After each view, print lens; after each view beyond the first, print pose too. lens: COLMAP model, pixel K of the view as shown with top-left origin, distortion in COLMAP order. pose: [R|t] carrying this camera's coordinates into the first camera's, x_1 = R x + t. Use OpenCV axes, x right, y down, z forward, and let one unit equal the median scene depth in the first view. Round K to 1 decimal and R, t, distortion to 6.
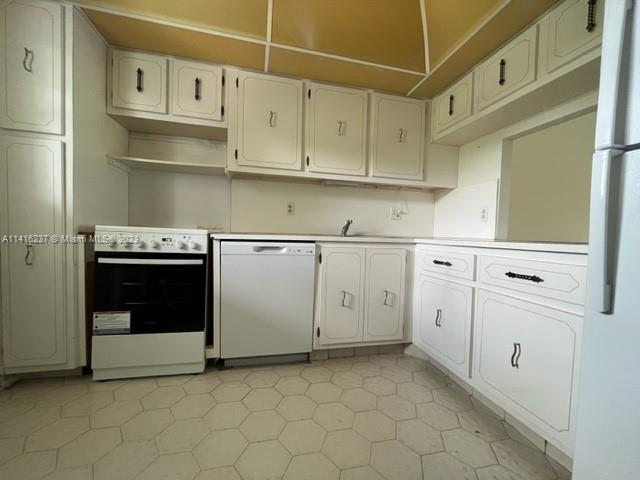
lens RADIAL K [[255.2, 0, 321.5], [0, 255.2, 240.6], [0, 0, 1]] dist [-0.006486, 0.001126]
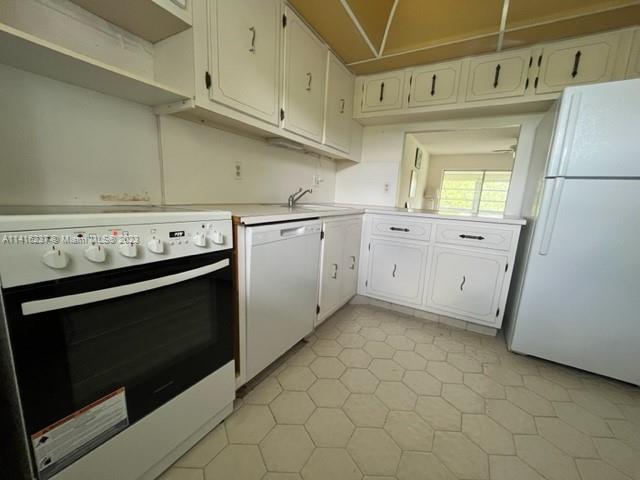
lens RADIAL K [[255.2, 0, 322.9], [0, 255.2, 241.7], [0, 0, 1]] dist [-0.006486, 0.001126]
pose [[0.690580, -0.123932, 0.712559, -0.649081], [-0.010647, 0.983361, 0.181349, -0.073123], [-0.723178, -0.132823, 0.677770, 0.346396]]
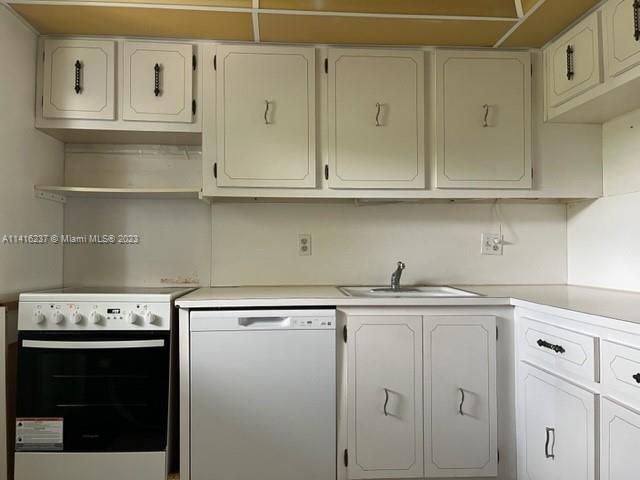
lens RADIAL K [[477.8, 0, 319.9], [0, 477.8, 238.8], [0, 0, 1]] dist [0.047169, -0.063078]
pose [[0.986756, -0.031087, -0.159204, 0.122048], [0.021780, 0.997968, -0.059877, -0.089165], [0.160742, 0.055617, 0.985428, -0.157166]]
